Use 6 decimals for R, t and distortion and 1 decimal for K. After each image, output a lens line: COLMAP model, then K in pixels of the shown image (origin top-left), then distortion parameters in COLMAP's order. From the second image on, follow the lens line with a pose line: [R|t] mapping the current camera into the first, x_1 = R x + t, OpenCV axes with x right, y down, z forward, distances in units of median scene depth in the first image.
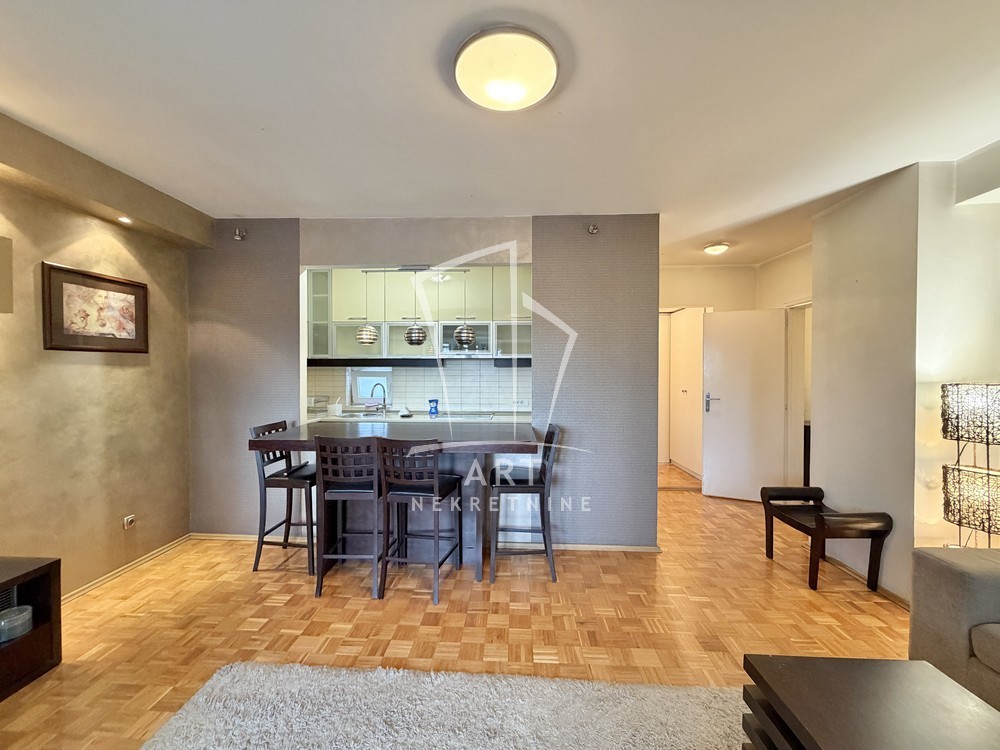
lens RADIAL K [[399.8, 0, 498.2], [0, 399.8, 375.4], [0, 0, 1]] dist [-0.000161, -0.000024]
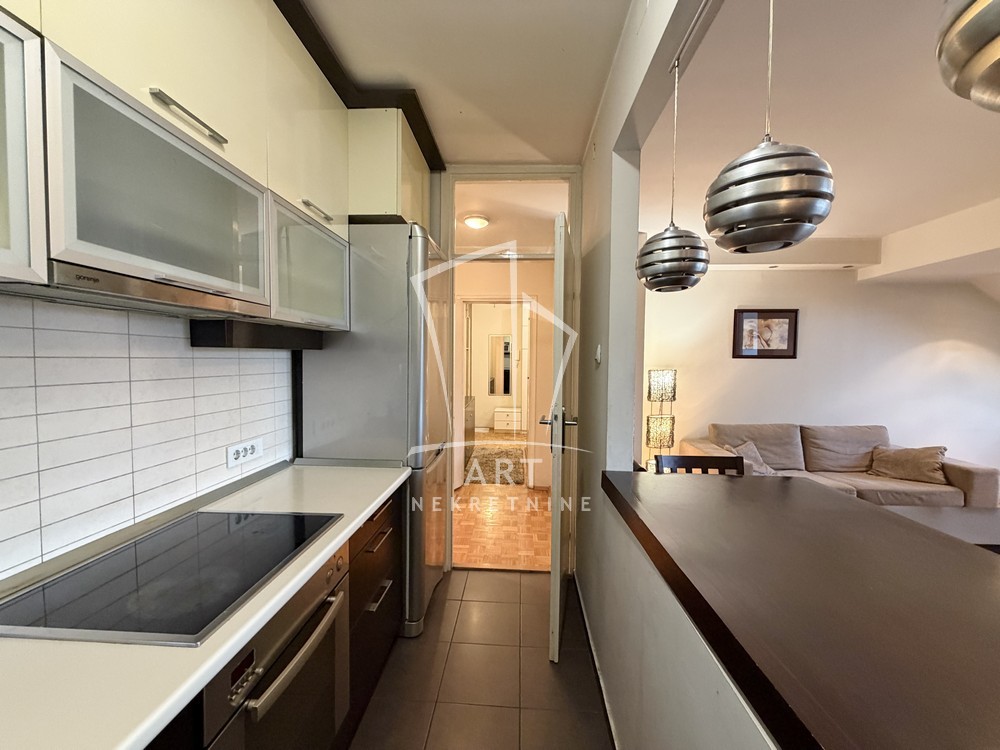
lens RADIAL K [[399.8, 0, 499.2], [0, 399.8, 375.4], [0, 0, 1]] dist [-0.000161, -0.000024]
pose [[0.015034, -0.041382, 0.999030, -0.509247], [-0.004151, 0.999132, 0.041449, -0.024227], [-0.999878, -0.004770, 0.014849, 1.388091]]
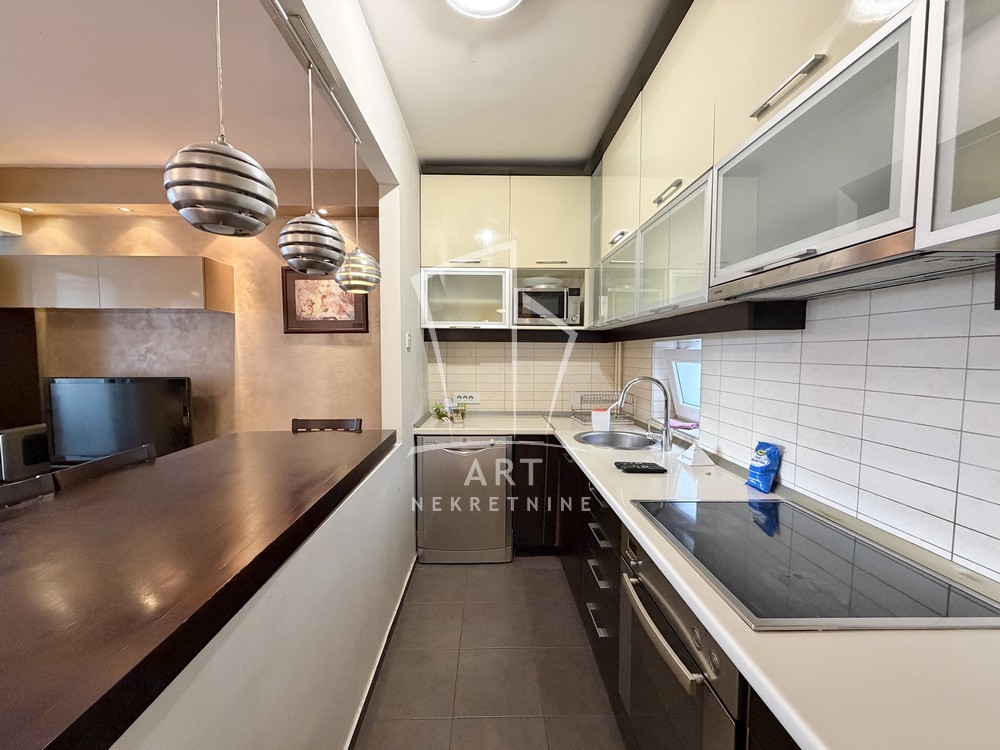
lens RADIAL K [[399.8, 0, 497.8], [0, 399.8, 374.5], [0, 0, 1]] dist [-0.000161, -0.000024]
pose [[0.069800, 0.050637, -0.996275, 0.211901], [-0.014058, 0.998662, 0.049773, -0.004250], [0.997462, 0.010532, 0.070419, 1.399836]]
